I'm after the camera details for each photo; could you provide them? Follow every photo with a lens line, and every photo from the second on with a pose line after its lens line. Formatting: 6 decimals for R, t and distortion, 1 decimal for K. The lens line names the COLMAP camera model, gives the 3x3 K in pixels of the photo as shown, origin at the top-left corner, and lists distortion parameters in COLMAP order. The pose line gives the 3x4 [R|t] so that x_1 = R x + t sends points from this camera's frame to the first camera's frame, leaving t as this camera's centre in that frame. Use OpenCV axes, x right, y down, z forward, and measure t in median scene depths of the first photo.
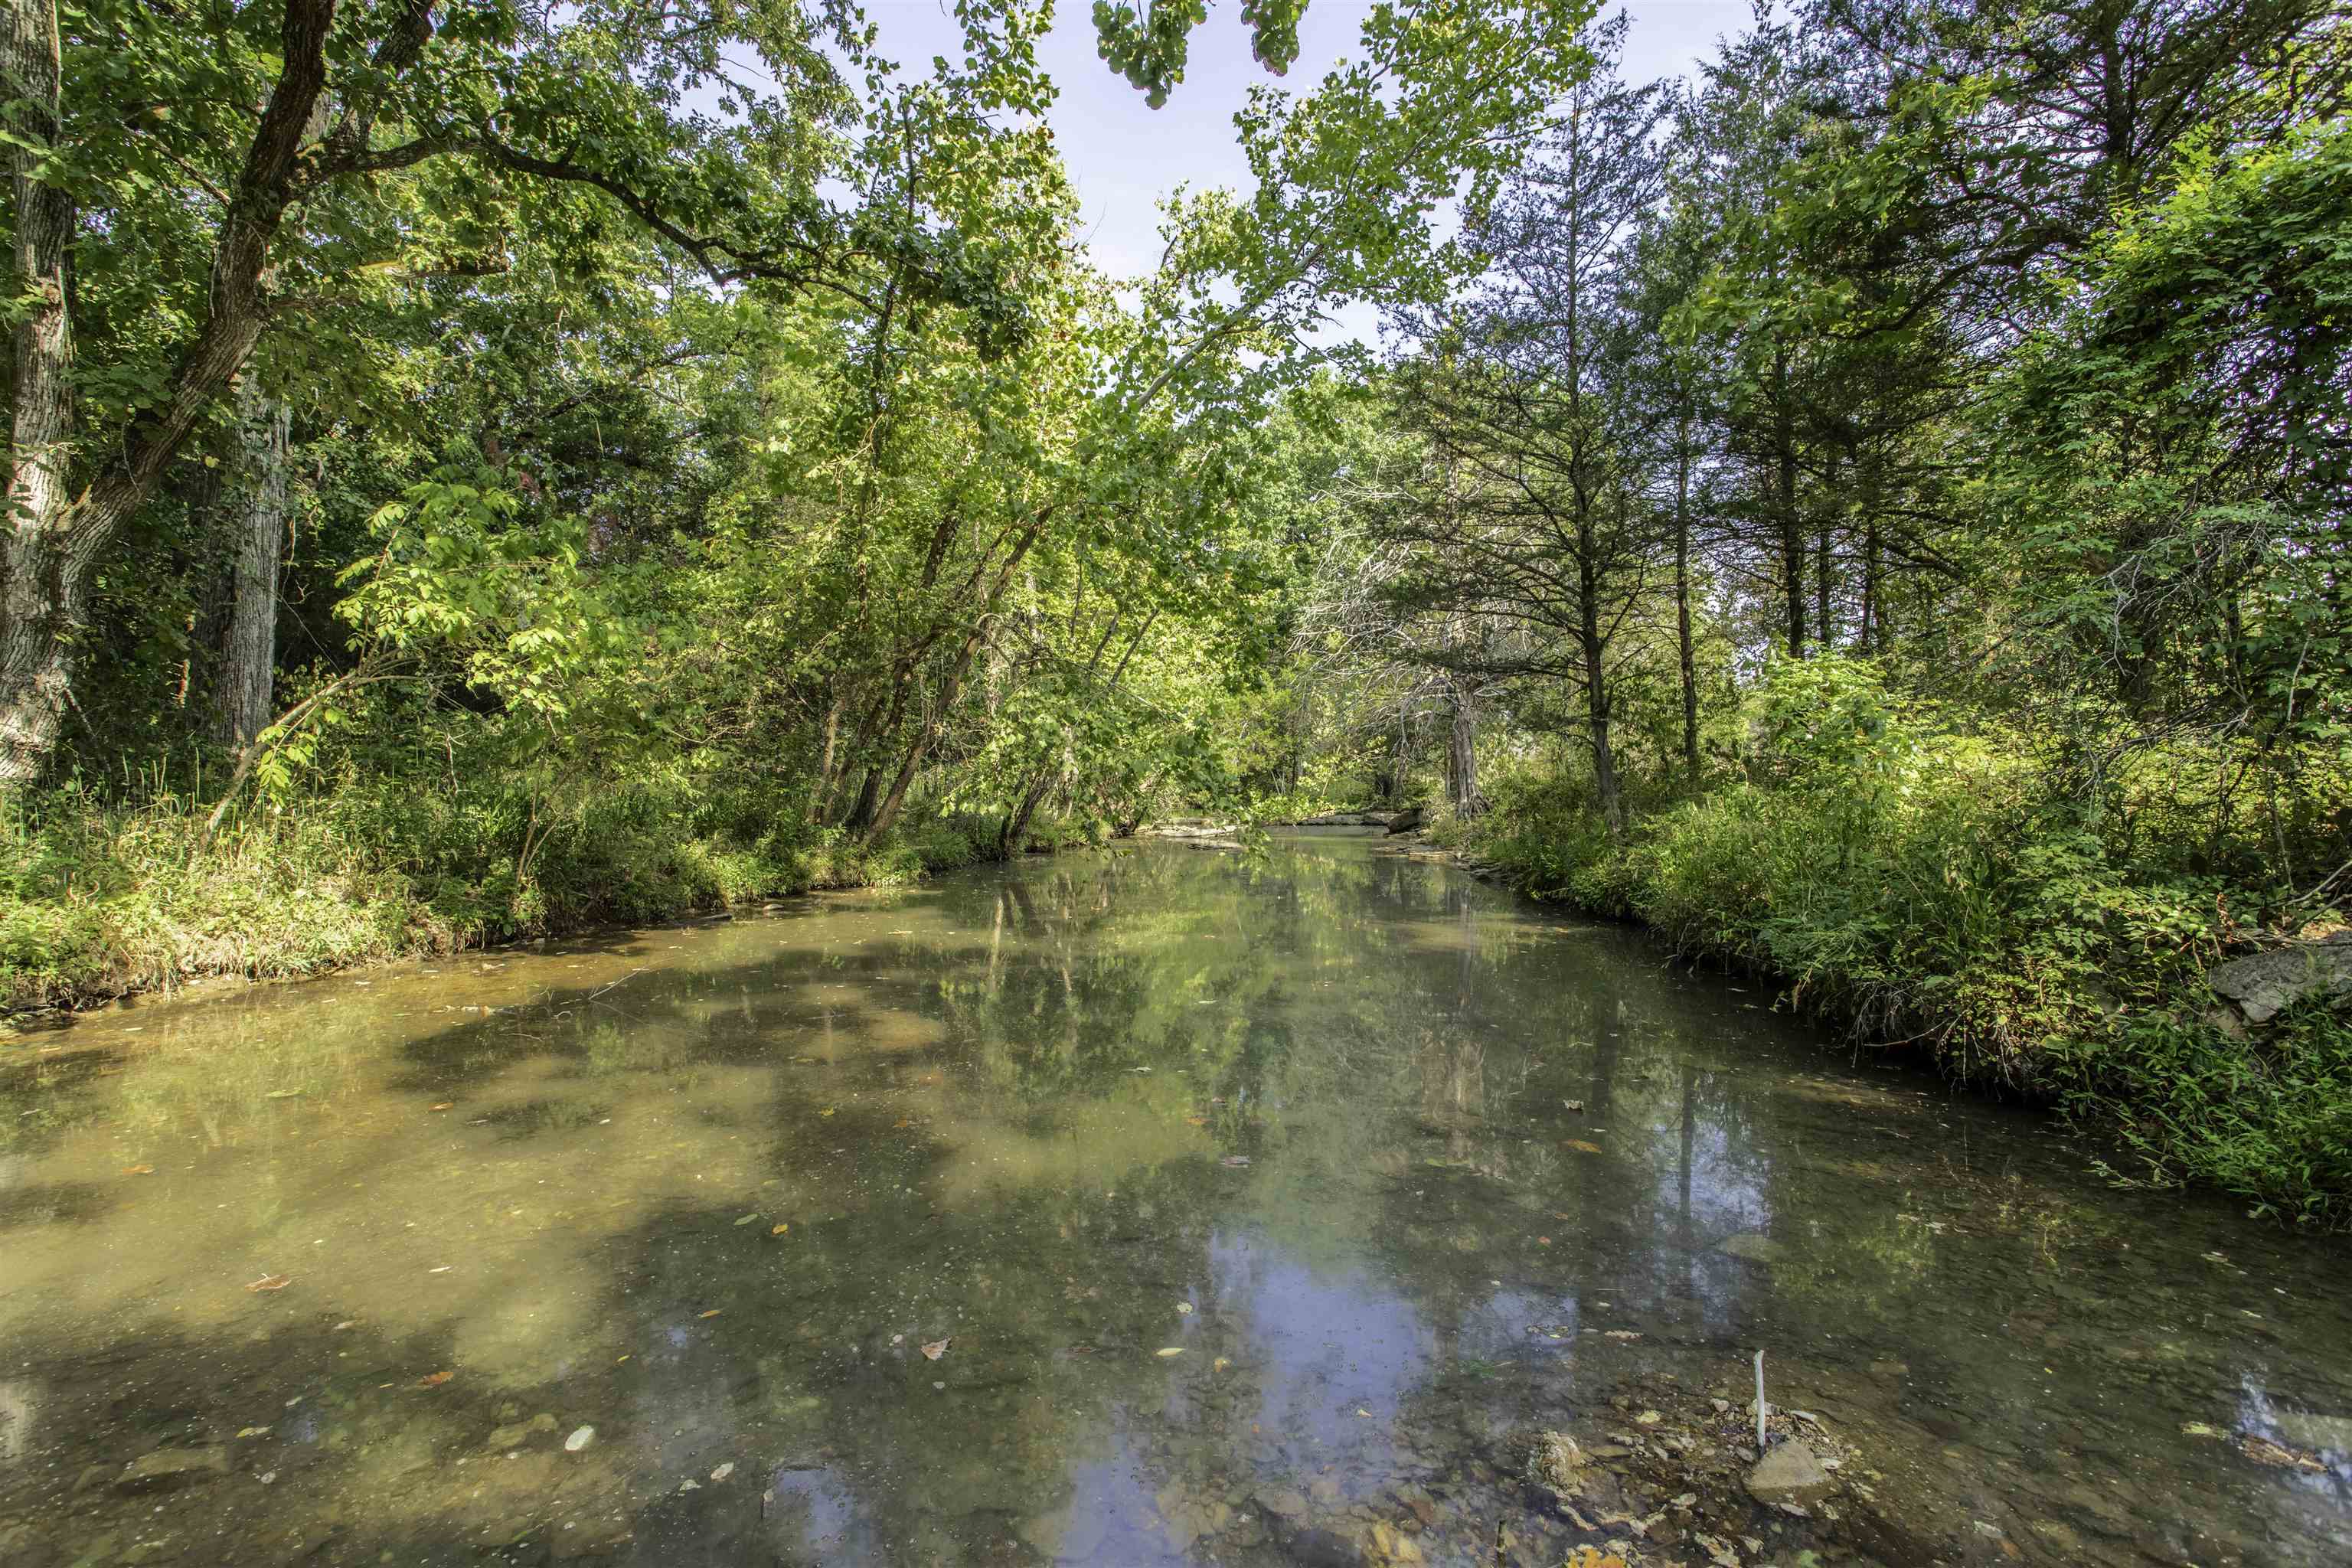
lens RADIAL K [[1102.7, 0, 1176.0], [0, 1102.7, 794.6], [0, 0, 1]] dist [0.005221, 0.000764]
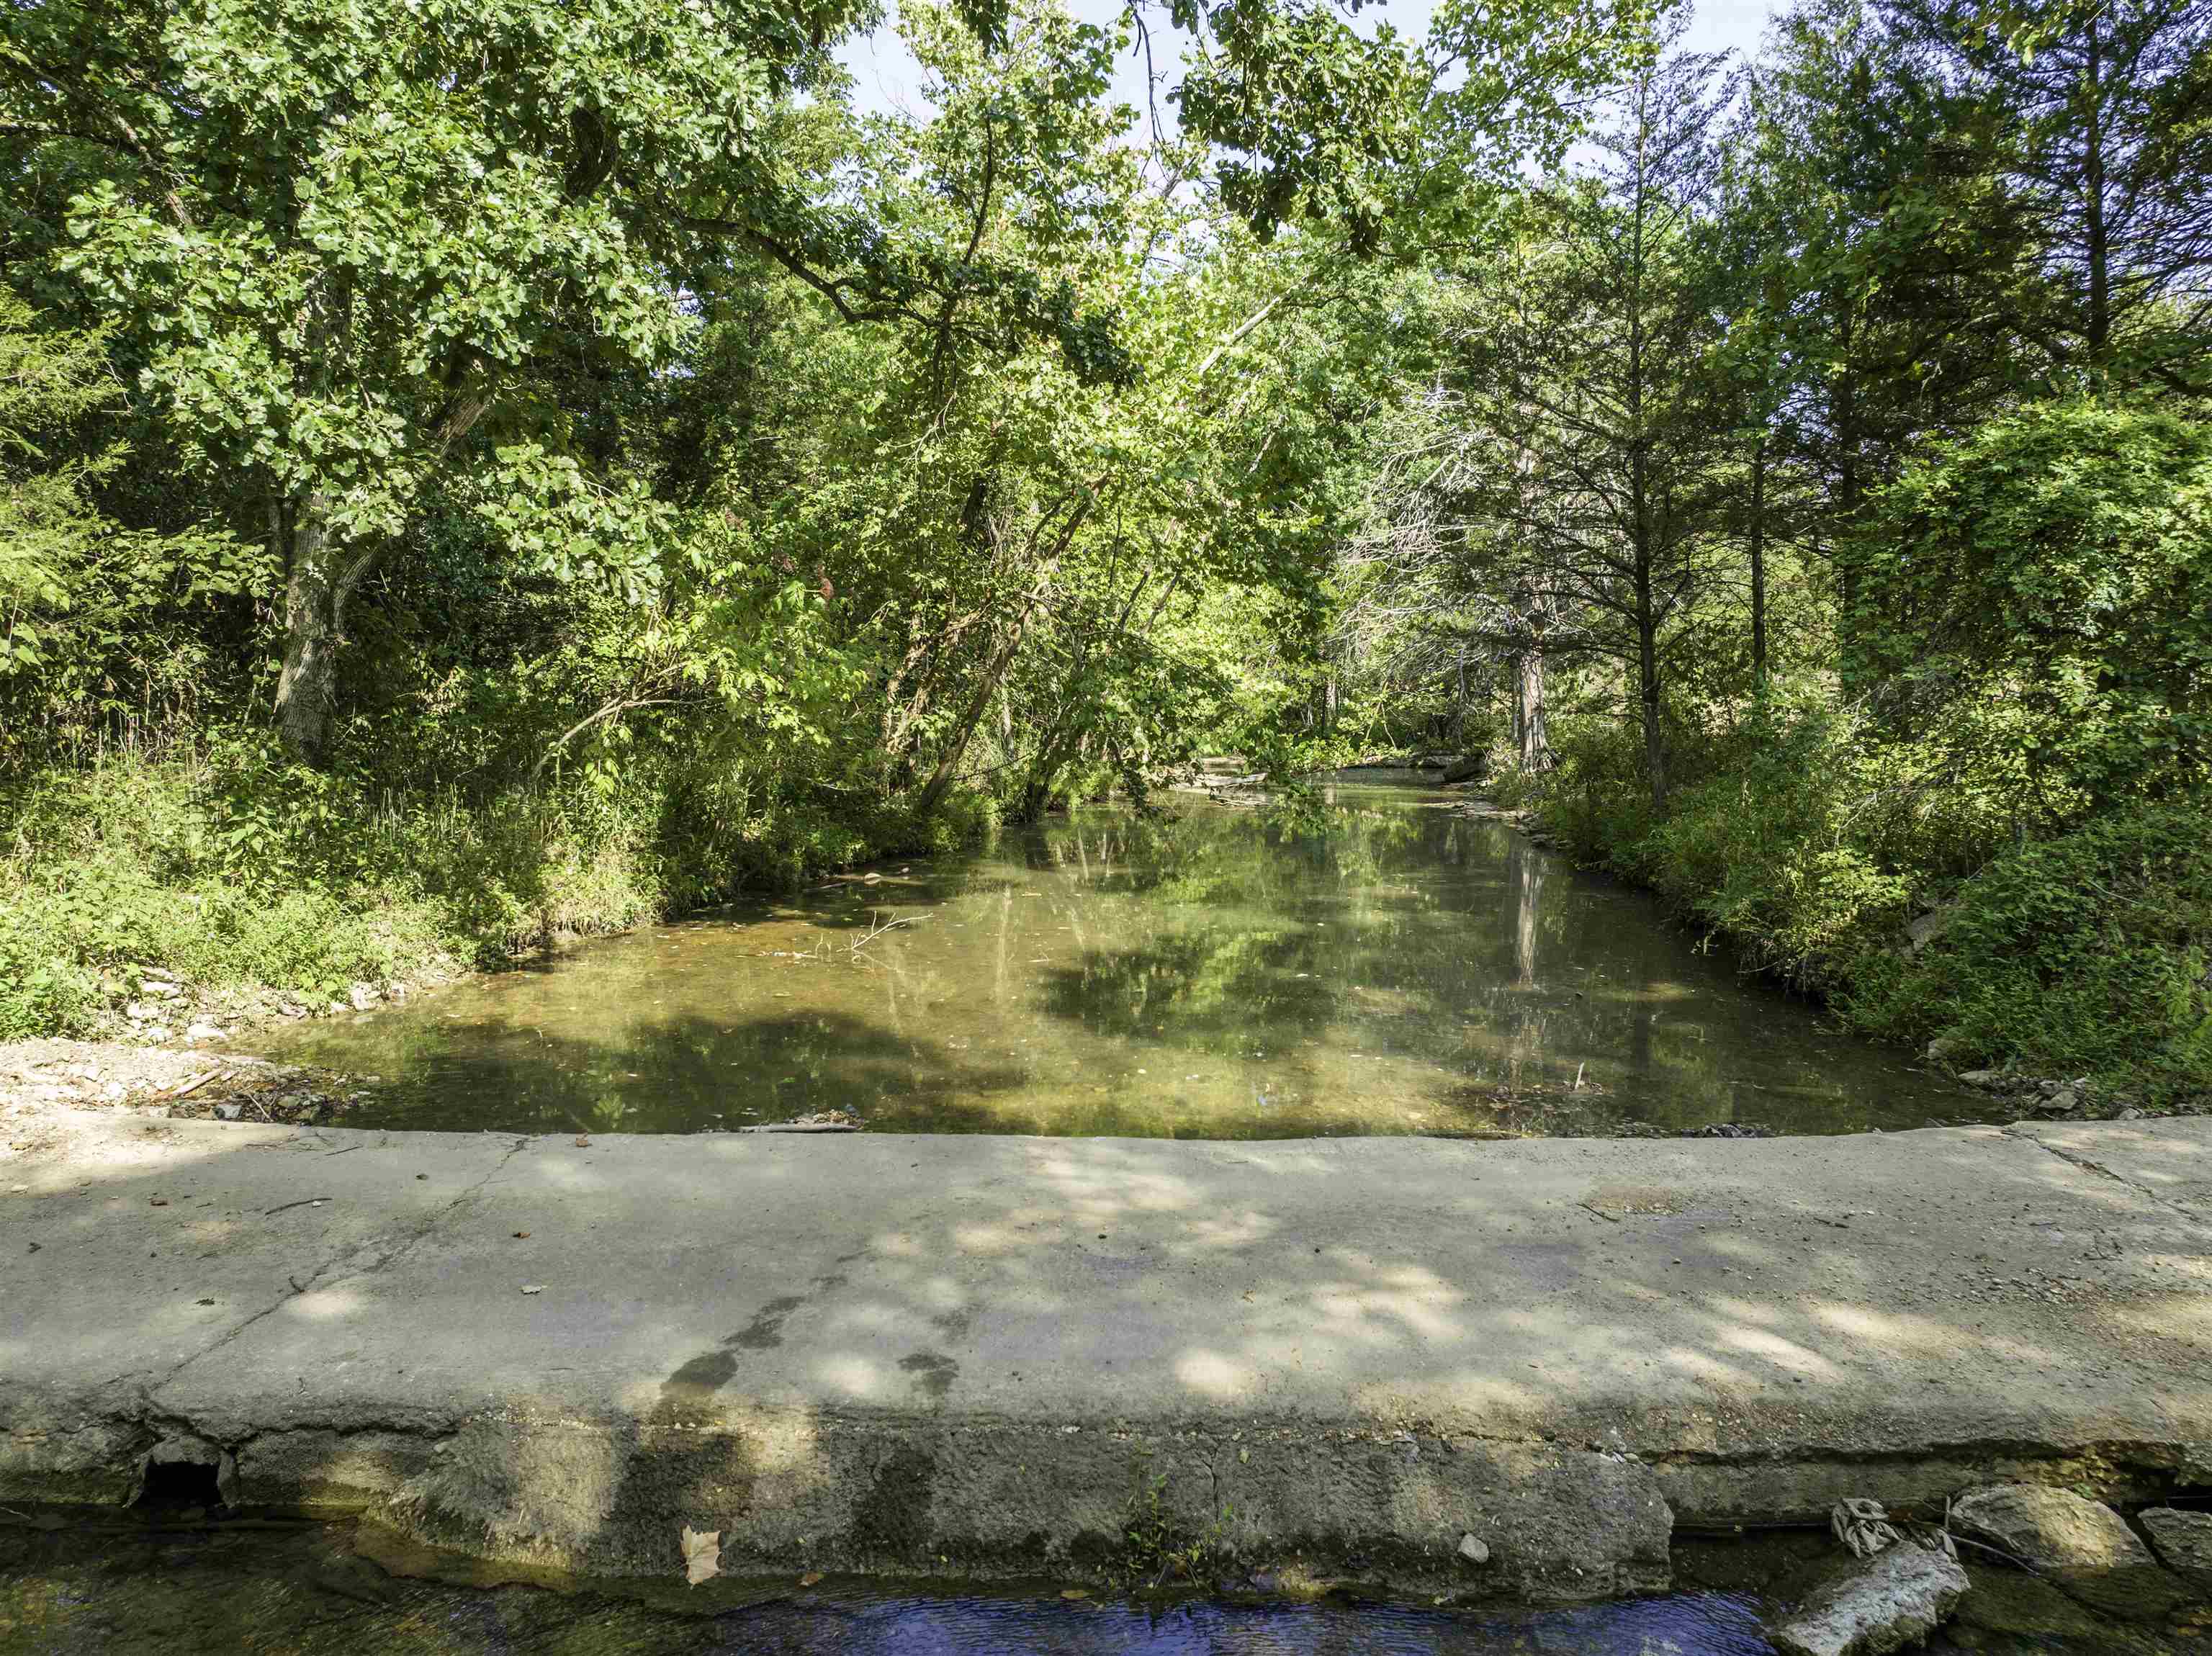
lens RADIAL K [[1546.9, 0, 1108.0], [0, 1546.9, 822.9], [0, 0, 1]] dist [-0.000222, 0.000592]
pose [[0.999706, 0.005029, -0.023720, -0.070956], [-0.003189, 0.997028, 0.076969, -0.048638], [0.024036, -0.076871, 0.996751, -0.374688]]
